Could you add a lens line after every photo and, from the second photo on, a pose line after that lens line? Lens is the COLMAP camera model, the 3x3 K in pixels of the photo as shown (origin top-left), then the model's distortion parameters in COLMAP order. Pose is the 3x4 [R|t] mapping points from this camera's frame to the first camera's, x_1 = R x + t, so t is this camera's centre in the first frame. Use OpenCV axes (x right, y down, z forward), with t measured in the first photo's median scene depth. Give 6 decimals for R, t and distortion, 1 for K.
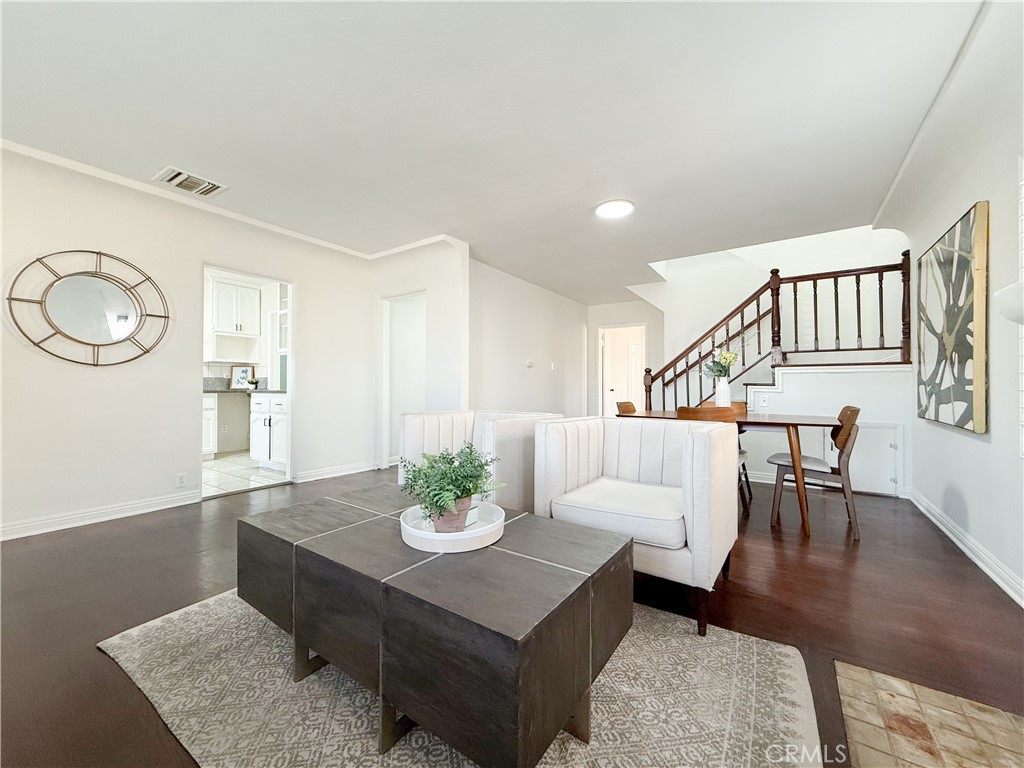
lens RADIAL K [[407.7, 0, 509.7], [0, 407.7, 384.7], [0, 0, 1]] dist [-0.000022, 0.000627]
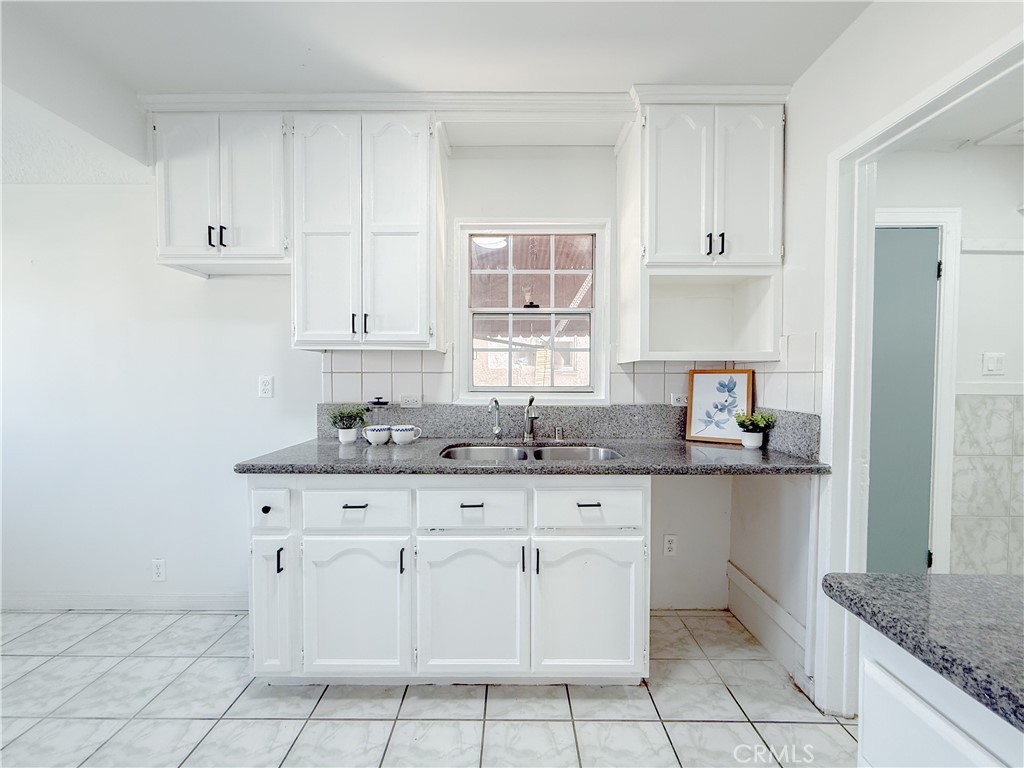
lens RADIAL K [[407.7, 0, 514.9], [0, 407.7, 382.2], [0, 0, 1]] dist [-0.000022, 0.000627]
pose [[0.567742, 0.018774, -0.822992, -0.772220], [0.004620, 0.999652, 0.025991, -0.073672], [0.823193, -0.018558, 0.567458, 1.091772]]
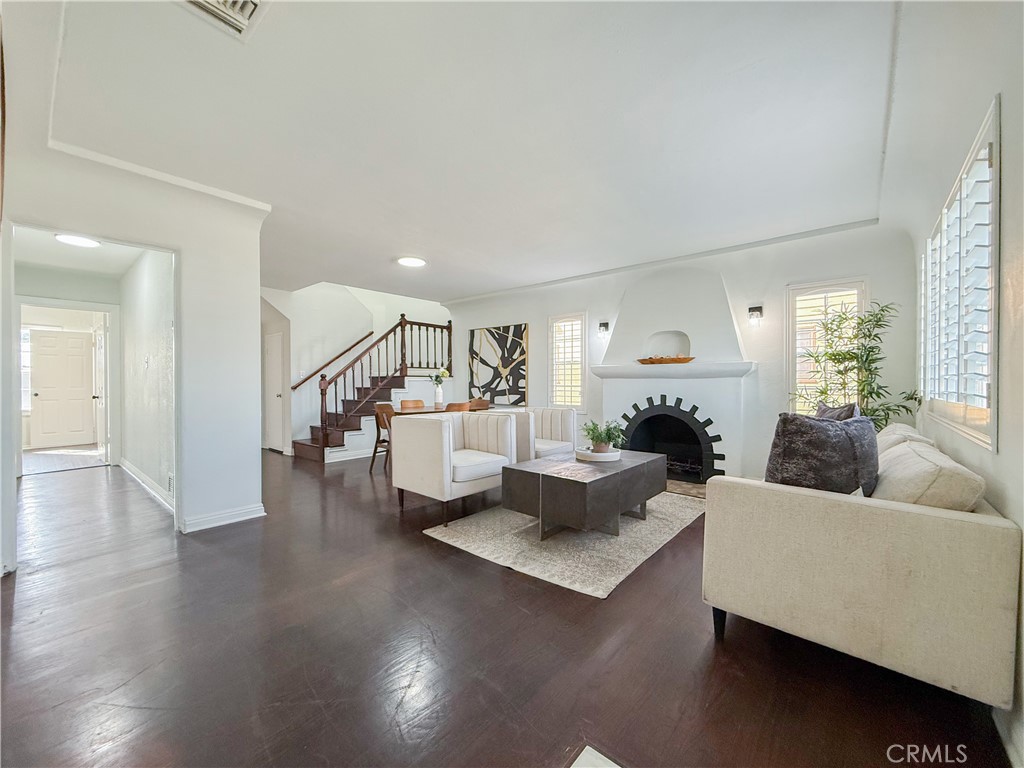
lens RADIAL K [[407.7, 0, 508.3], [0, 407.7, 385.2], [0, 0, 1]] dist [-0.000022, 0.000627]
pose [[0.111663, -0.007440, 0.993718, -0.939982], [-0.002959, 0.999965, 0.007819, -0.025701], [-0.993742, -0.003814, 0.111637, 0.465621]]
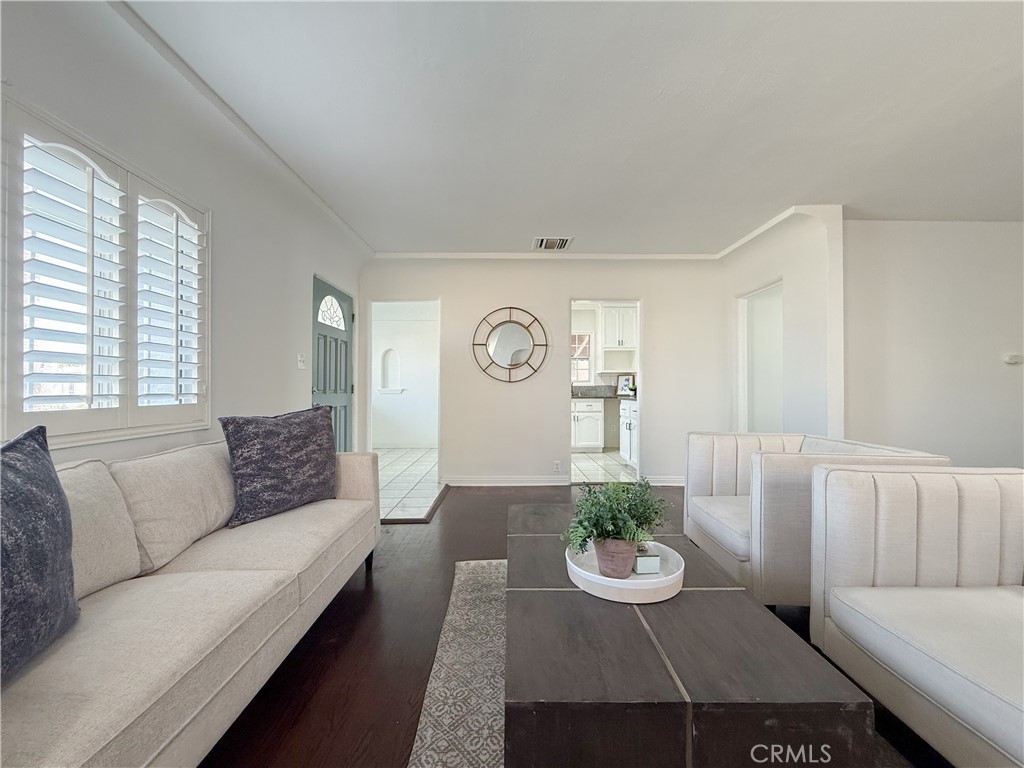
lens RADIAL K [[407.7, 0, 511.7], [0, 407.7, 384.9], [0, 0, 1]] dist [-0.000022, 0.000627]
pose [[0.577228, -0.007423, -0.816550, 0.173640], [0.005197, 0.999972, -0.005417, -0.021750], [0.816567, -0.001117, 0.577250, 0.100451]]
